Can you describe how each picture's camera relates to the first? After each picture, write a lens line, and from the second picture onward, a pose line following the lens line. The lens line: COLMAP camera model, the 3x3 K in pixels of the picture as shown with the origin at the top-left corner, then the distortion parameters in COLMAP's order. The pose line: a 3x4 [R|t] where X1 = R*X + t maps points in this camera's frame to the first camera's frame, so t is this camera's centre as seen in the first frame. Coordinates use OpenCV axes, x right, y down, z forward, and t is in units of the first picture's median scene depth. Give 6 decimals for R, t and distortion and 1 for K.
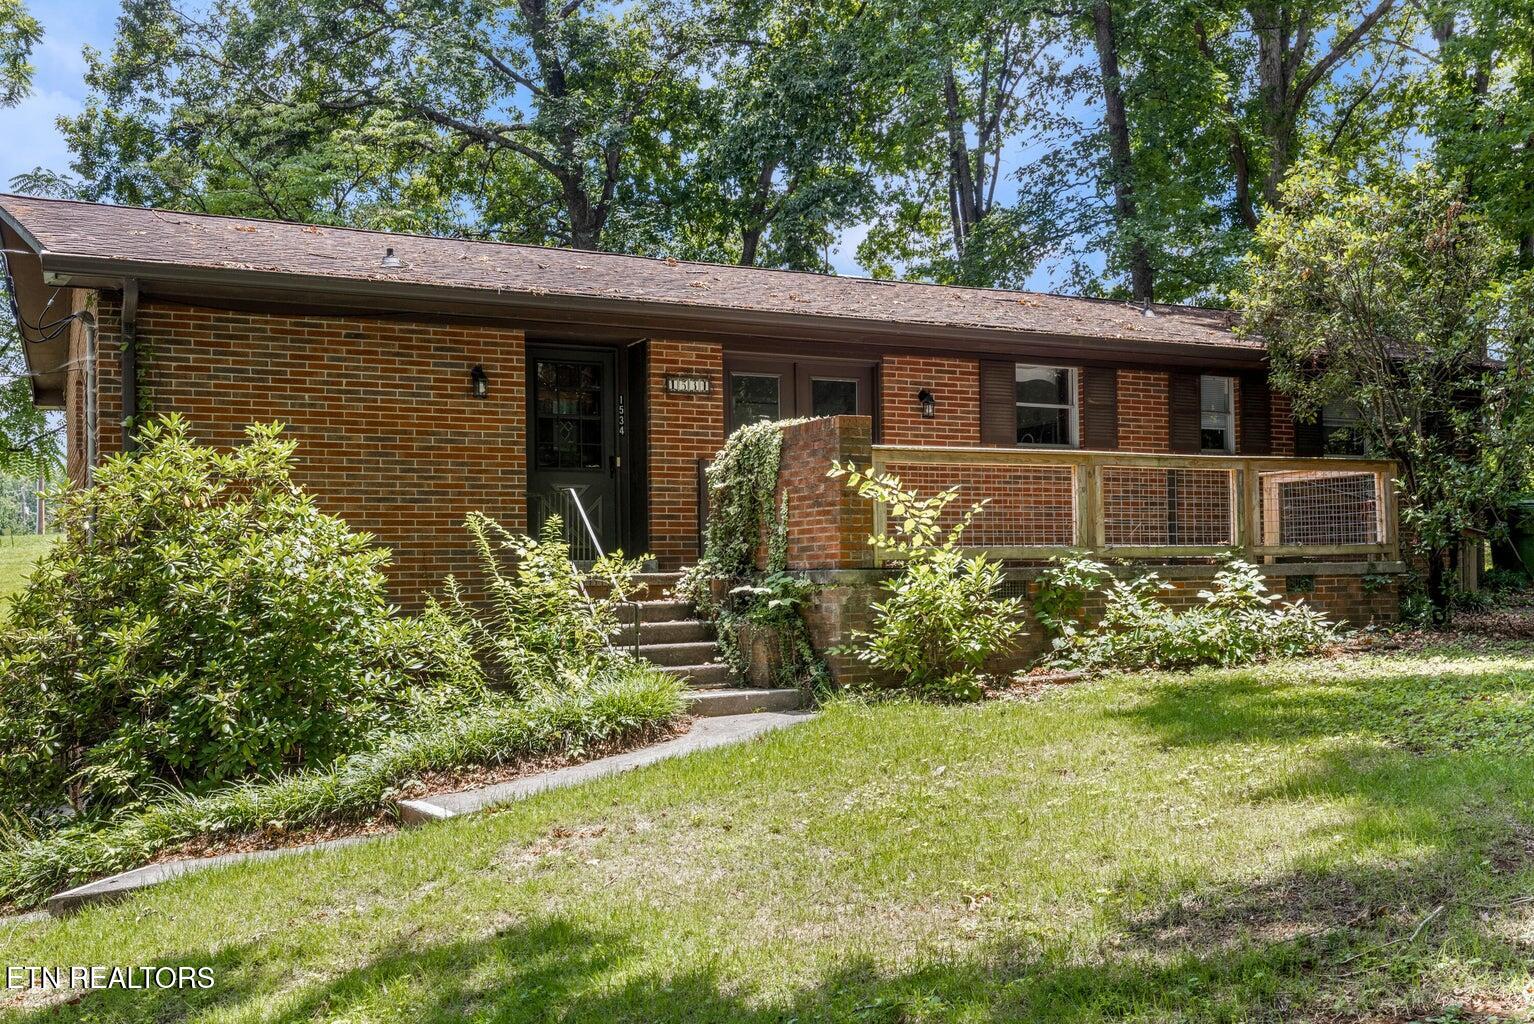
lens RADIAL K [[1456.4, 0, 768.6], [0, 1456.4, 562.1], [0, 0, 1]] dist [0.001588, 0.003042]
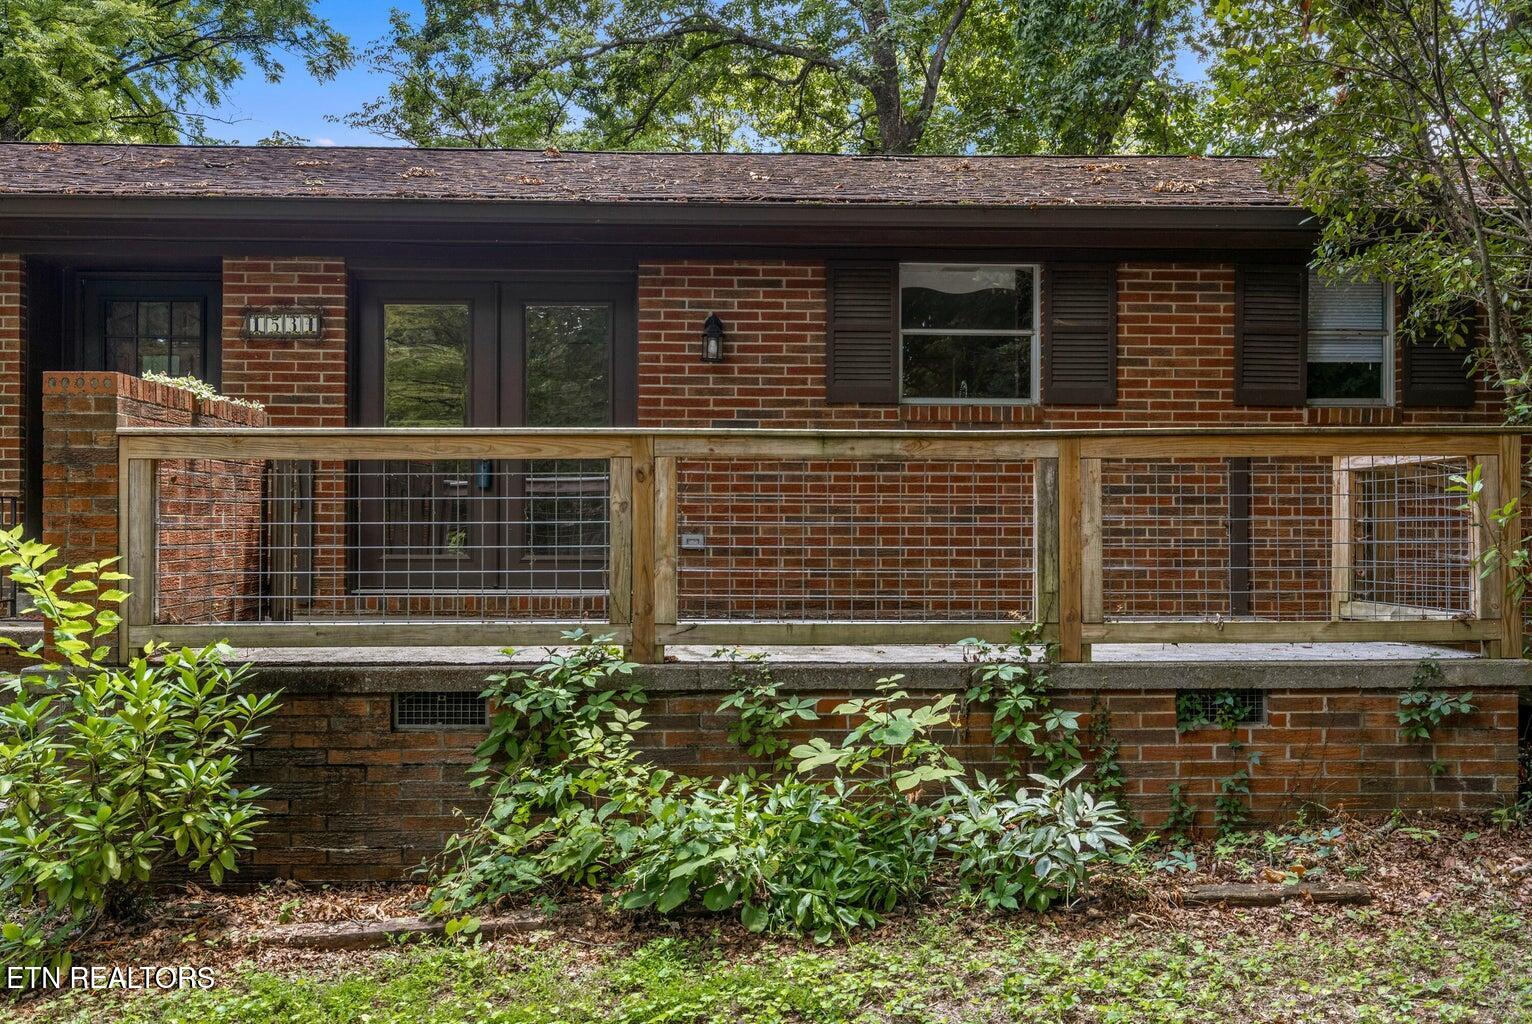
lens RADIAL K [[1405.6, 0, 766.0], [0, 1405.6, 512.0], [0, 0, 1]] dist [-0.003911, 0.010264]
pose [[0.912183, 0.012997, -0.409576, 0.395862], [-0.009096, 0.999893, 0.011471, -0.047341], [0.409681, -0.006738, 0.912204, 0.517719]]
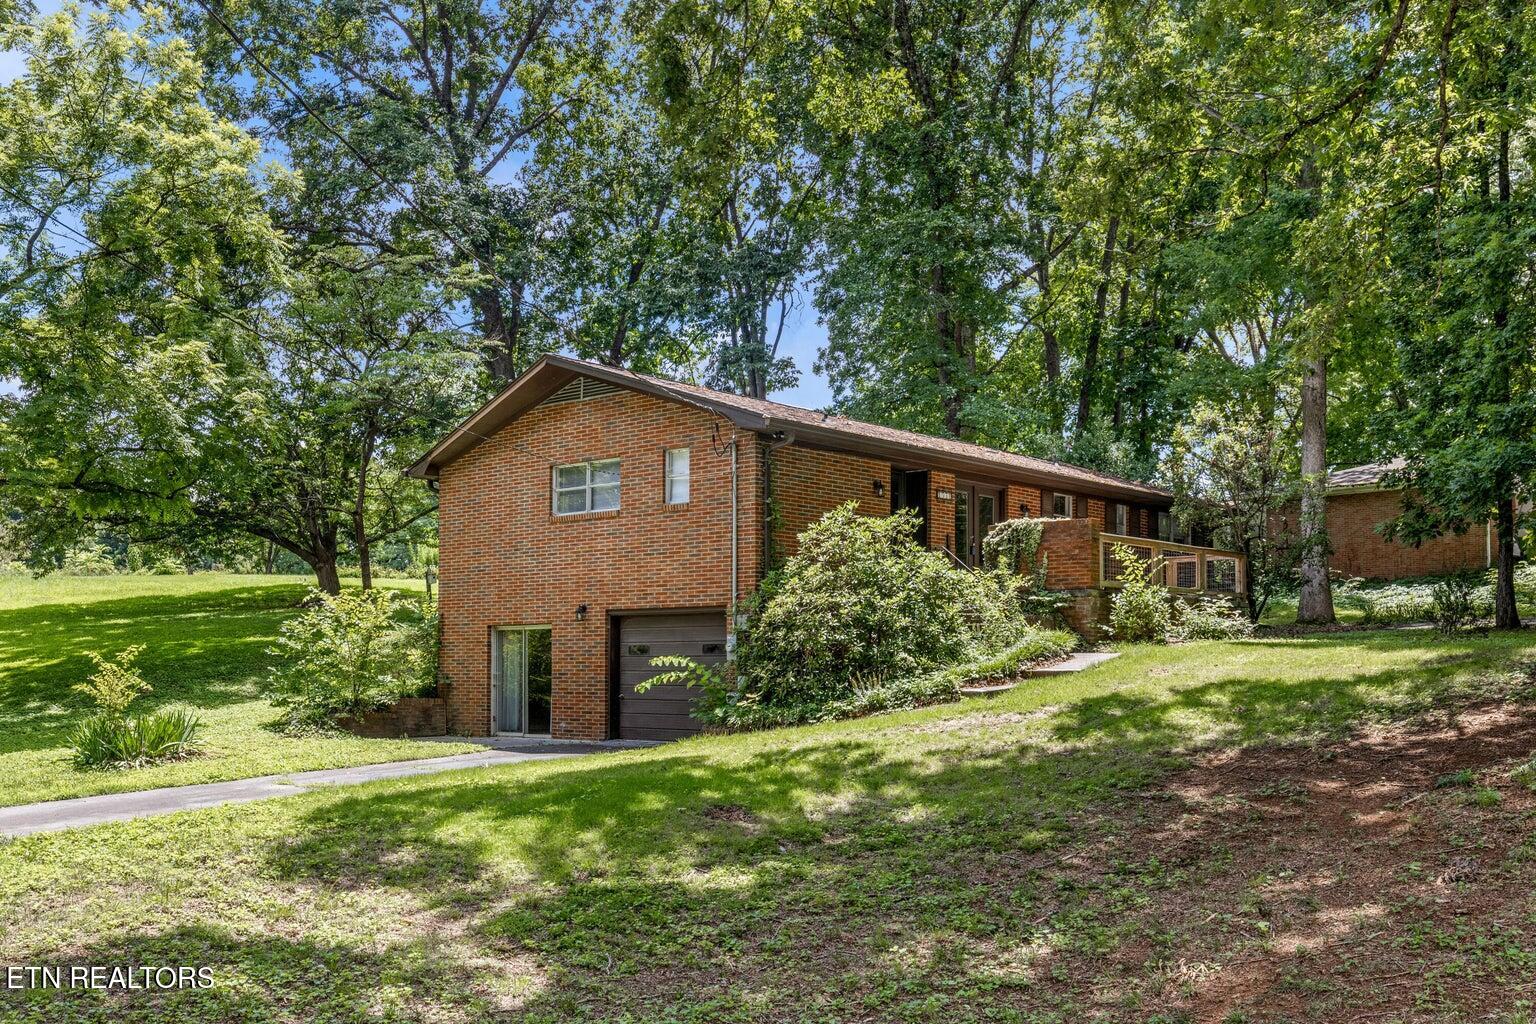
lens RADIAL K [[1458.3, 0, 769.6], [0, 1458.3, 562.2], [0, 0, 1]] dist [0.001588, 0.003042]
pose [[0.918109, 0.036141, 0.394677, -1.018057], [-0.016435, 0.998449, -0.053198, 0.071936], [-0.395988, 0.042355, 0.917279, -0.663977]]
